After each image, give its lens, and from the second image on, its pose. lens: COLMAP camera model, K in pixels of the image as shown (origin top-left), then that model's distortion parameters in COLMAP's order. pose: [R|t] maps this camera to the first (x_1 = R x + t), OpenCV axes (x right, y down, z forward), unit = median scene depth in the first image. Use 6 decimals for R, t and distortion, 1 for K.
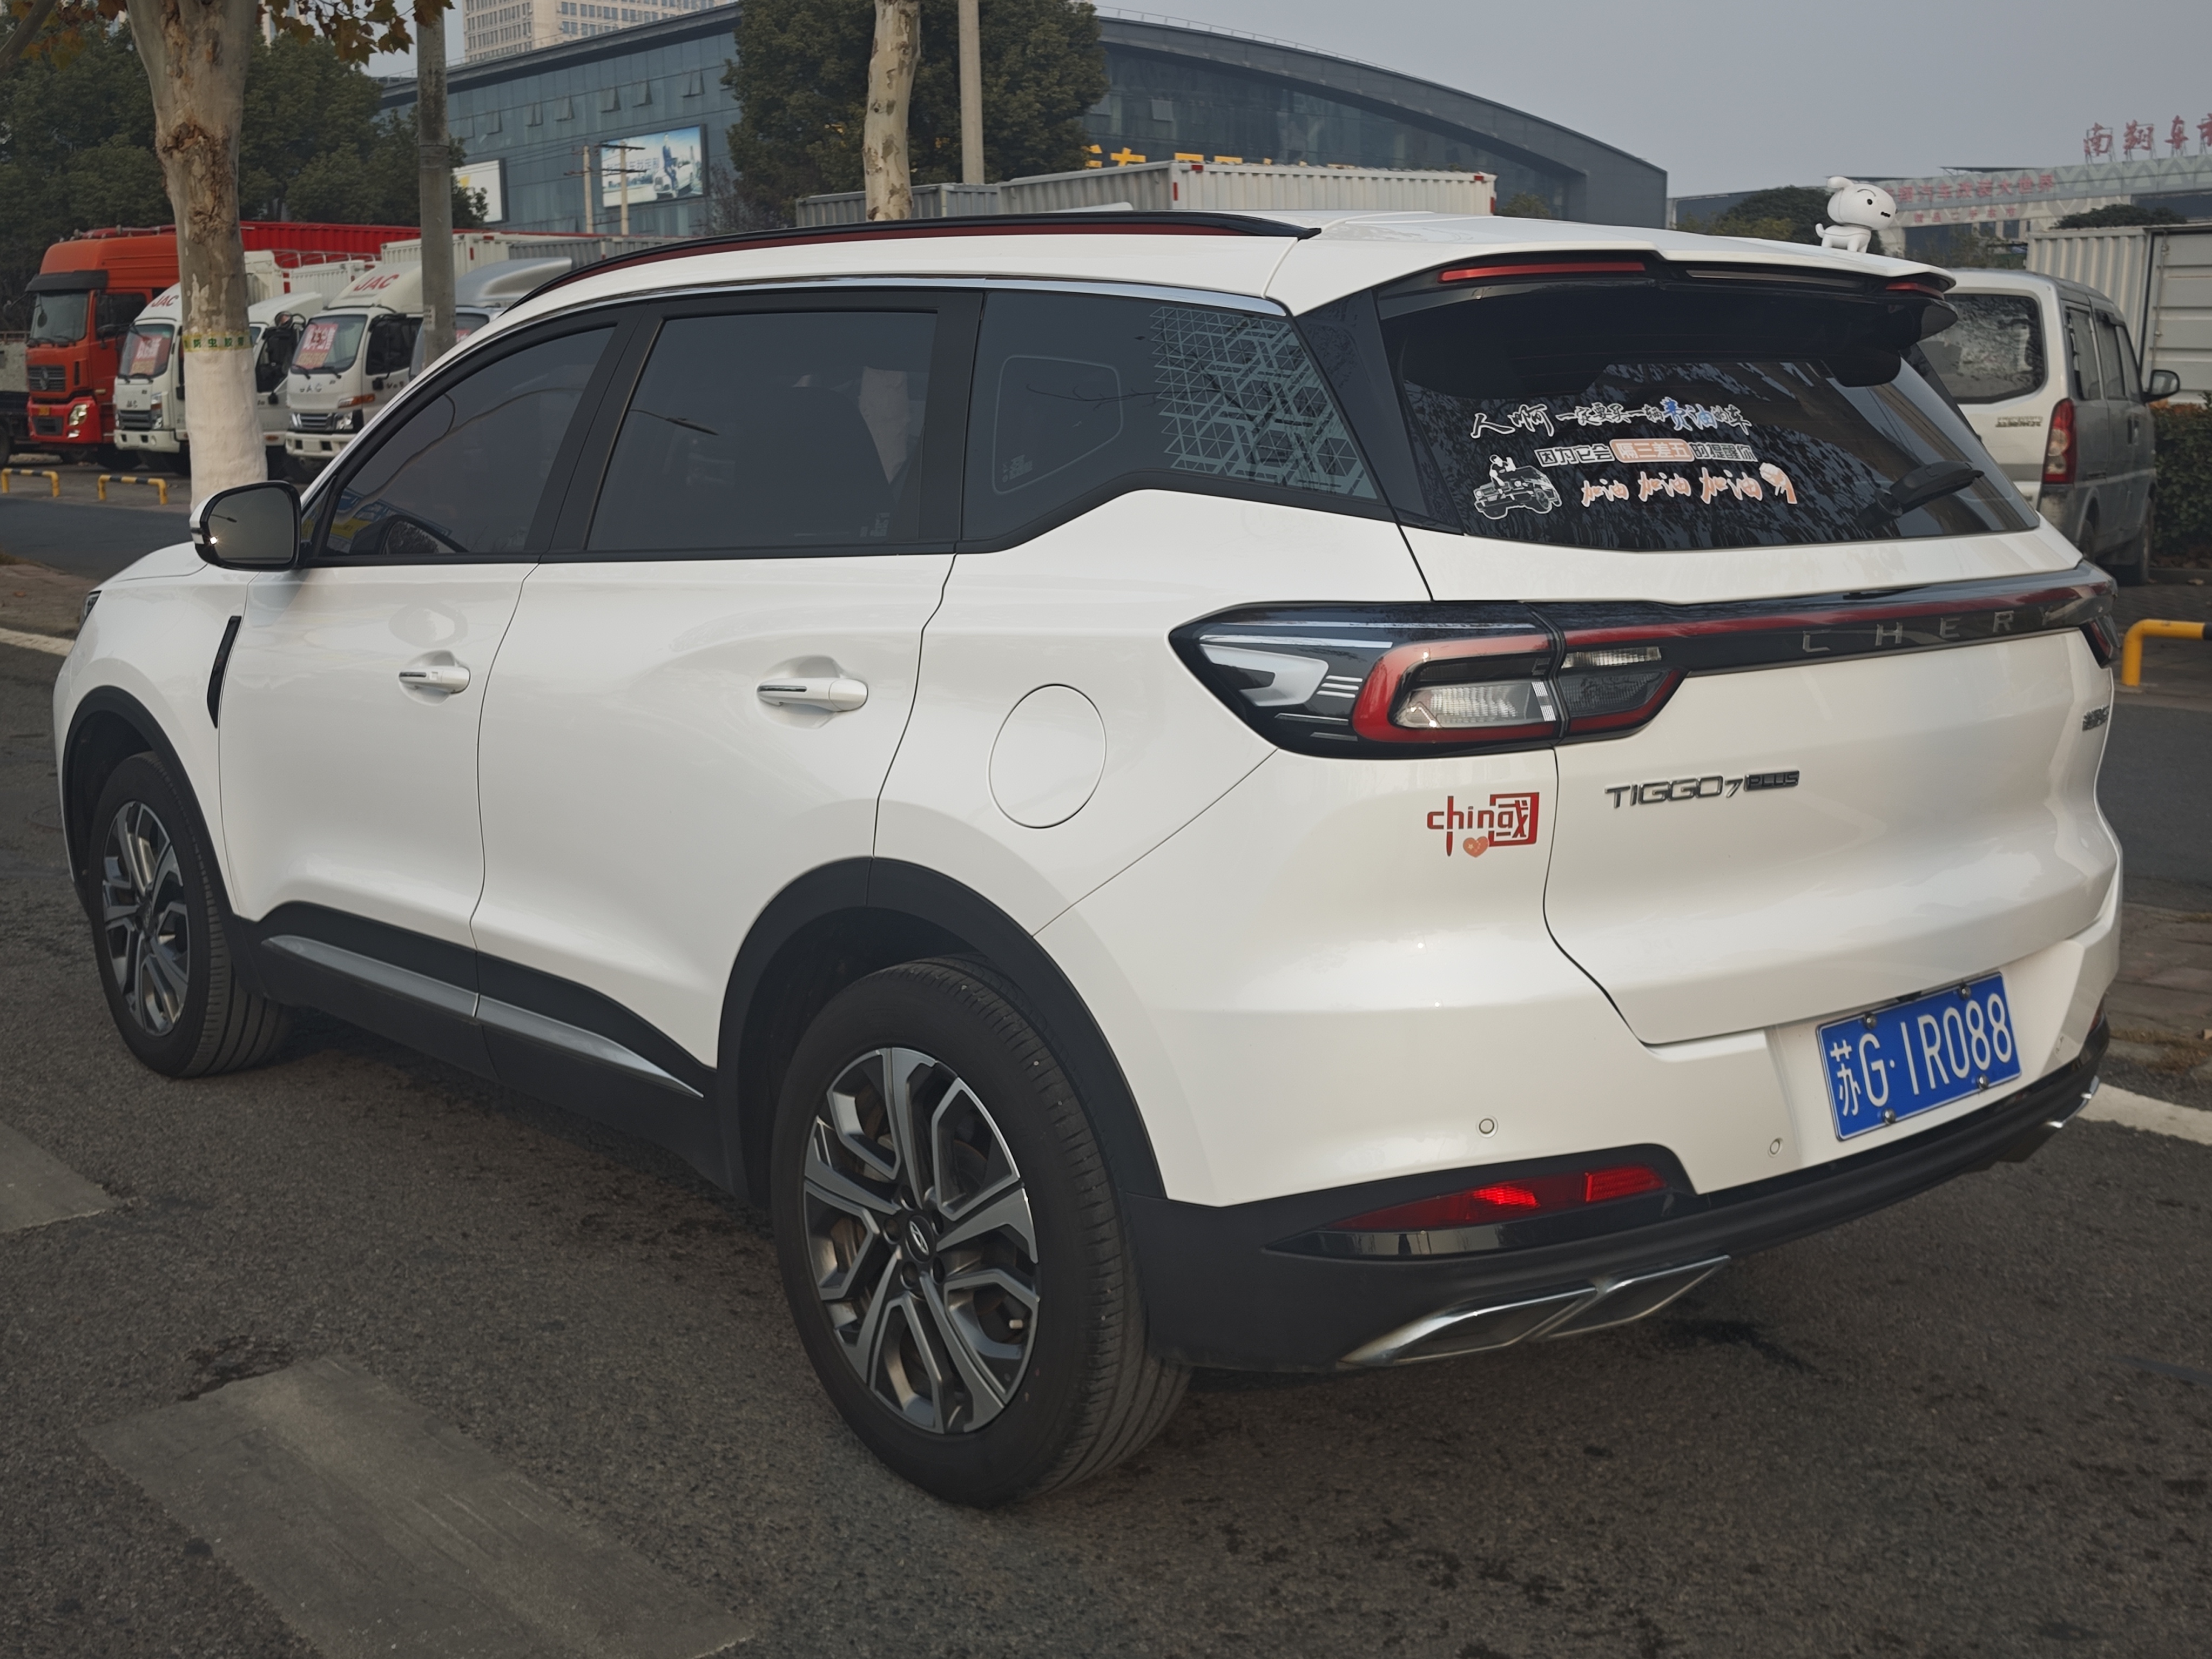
lens RADIAL K [[2466.0, 0, 1123.5], [0, 2466.0, 812.6], [0, 0, 1]] dist [0.005486, 0.000000]
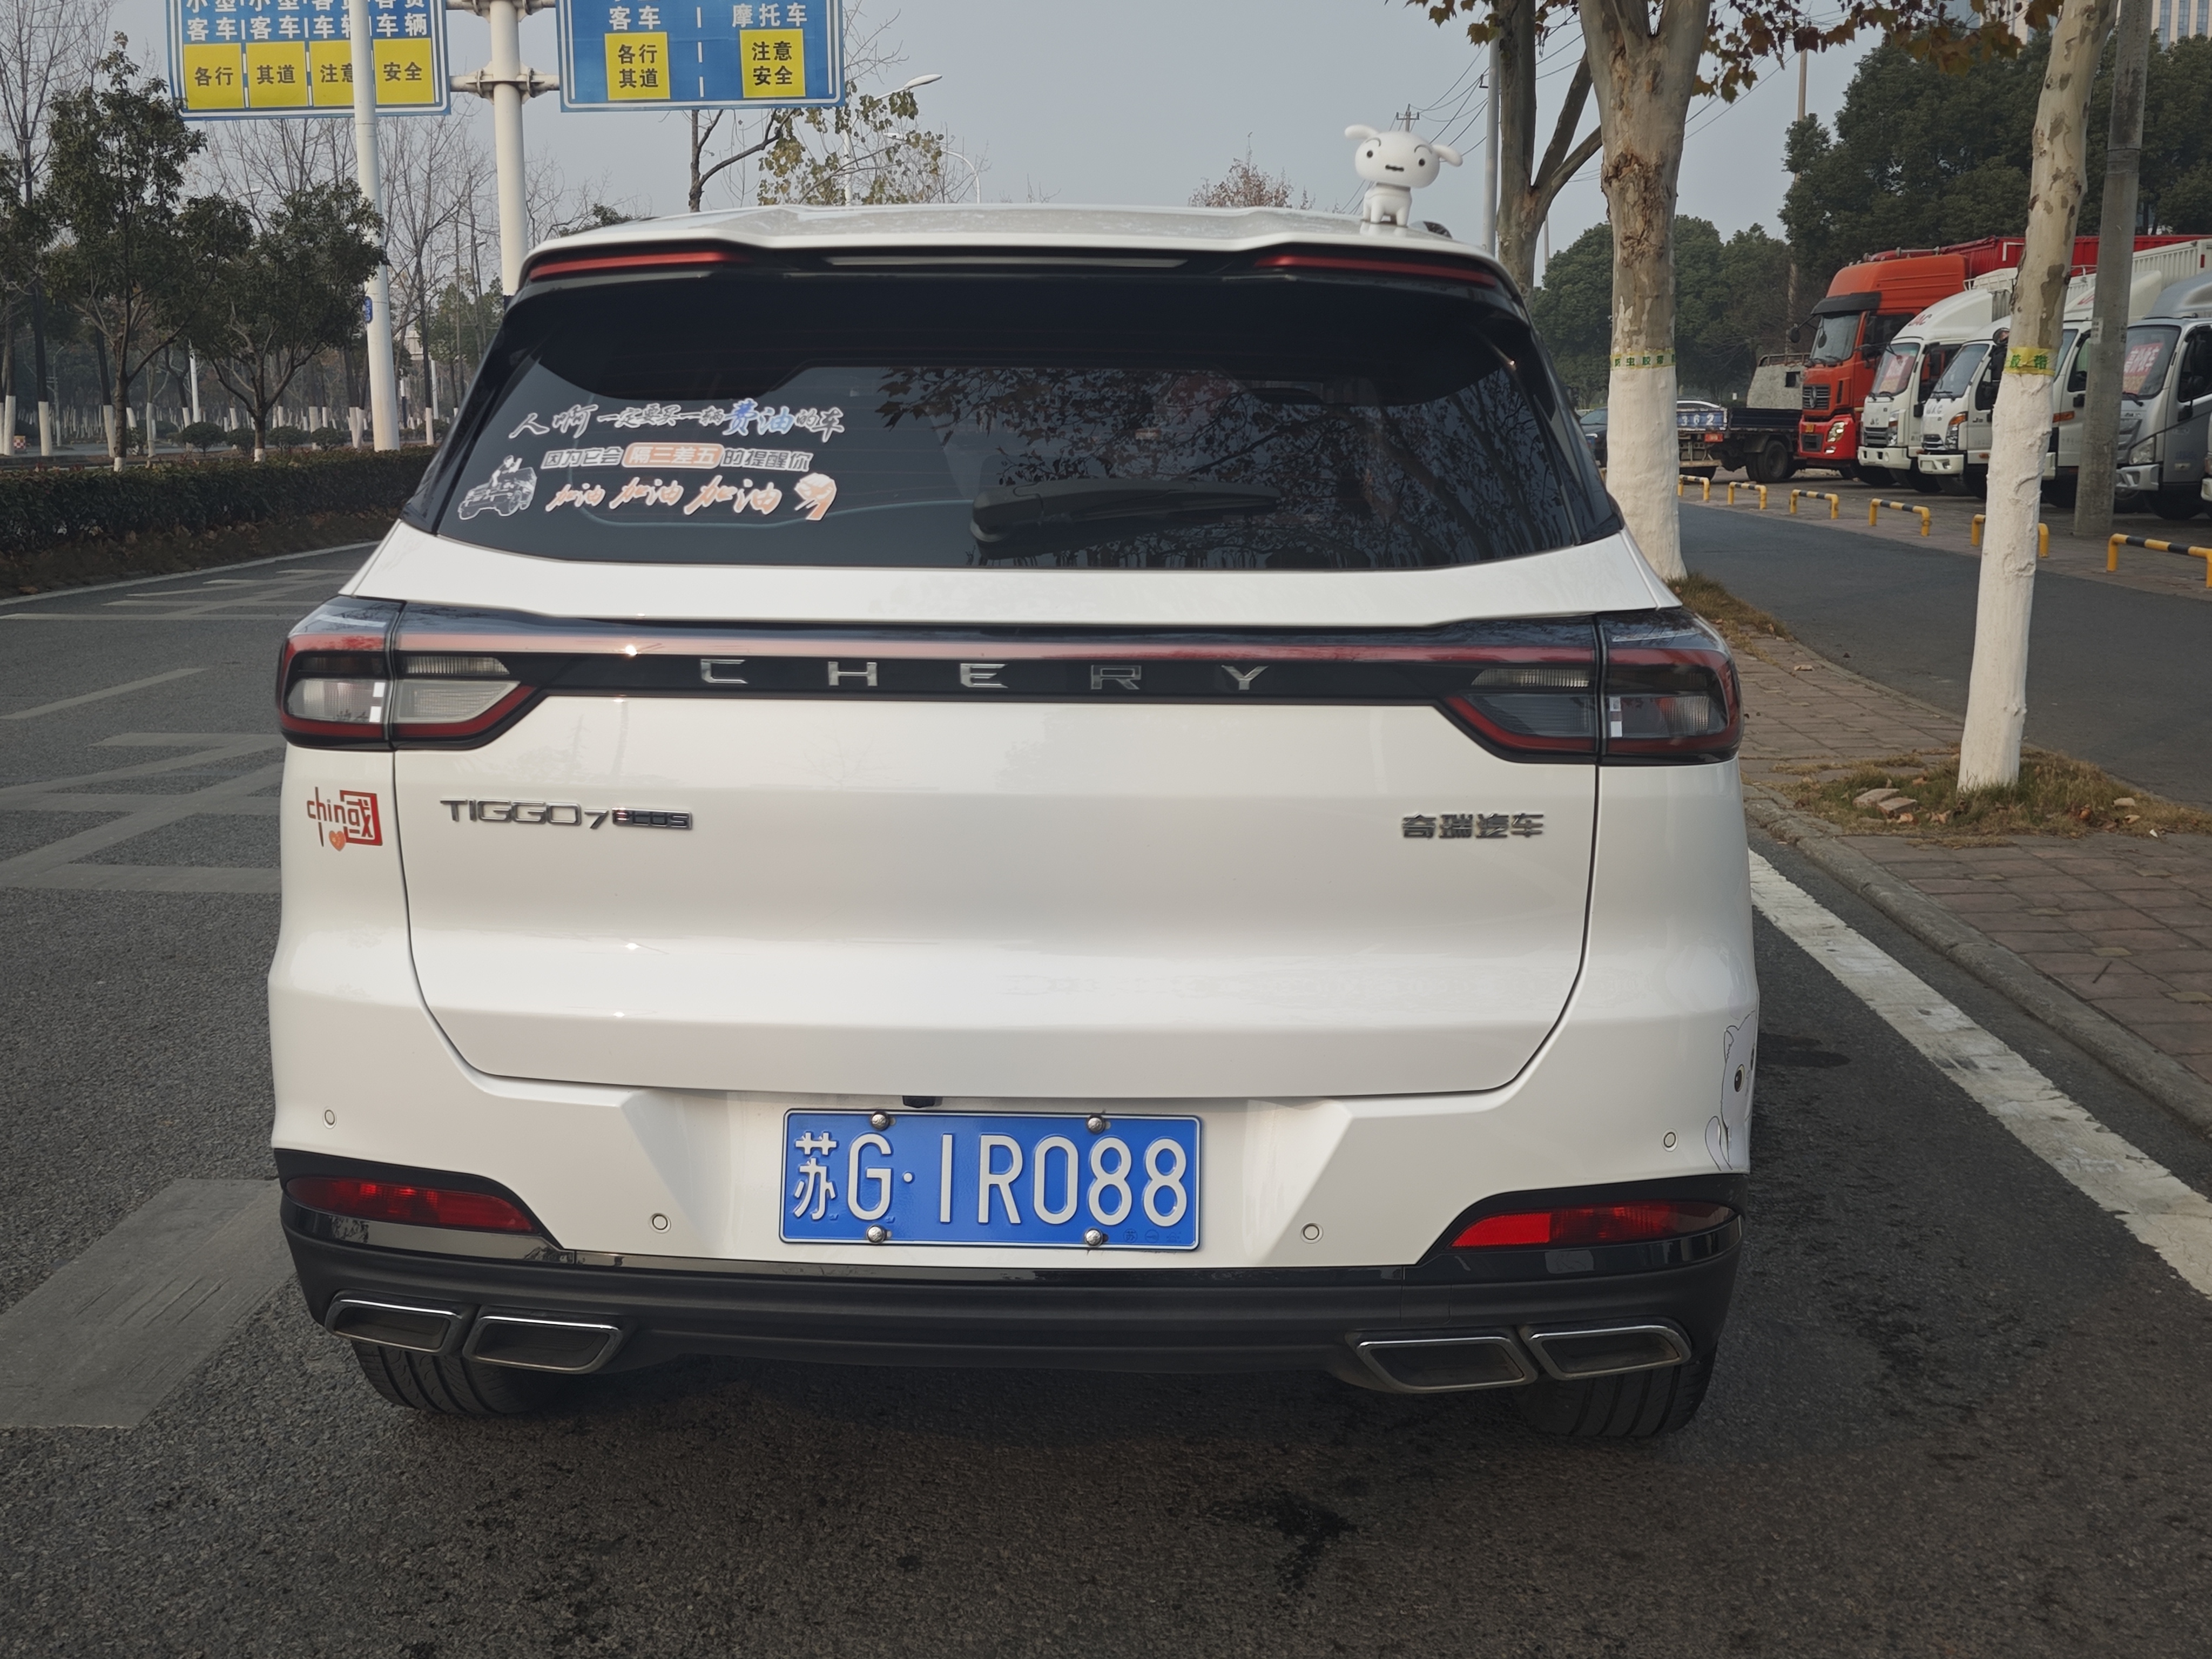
lens RADIAL K [[2466.0, 0, 1111.7], [0, 2466.0, 845.3], [0, 0, 1]] dist [0.005486, 0.000000]
pose [[0.709042, 0.121026, -0.694703, 0.235050], [-0.117489, 0.991667, 0.052847, -0.016459], [0.695310, 0.044150, 0.717353, 0.107350]]
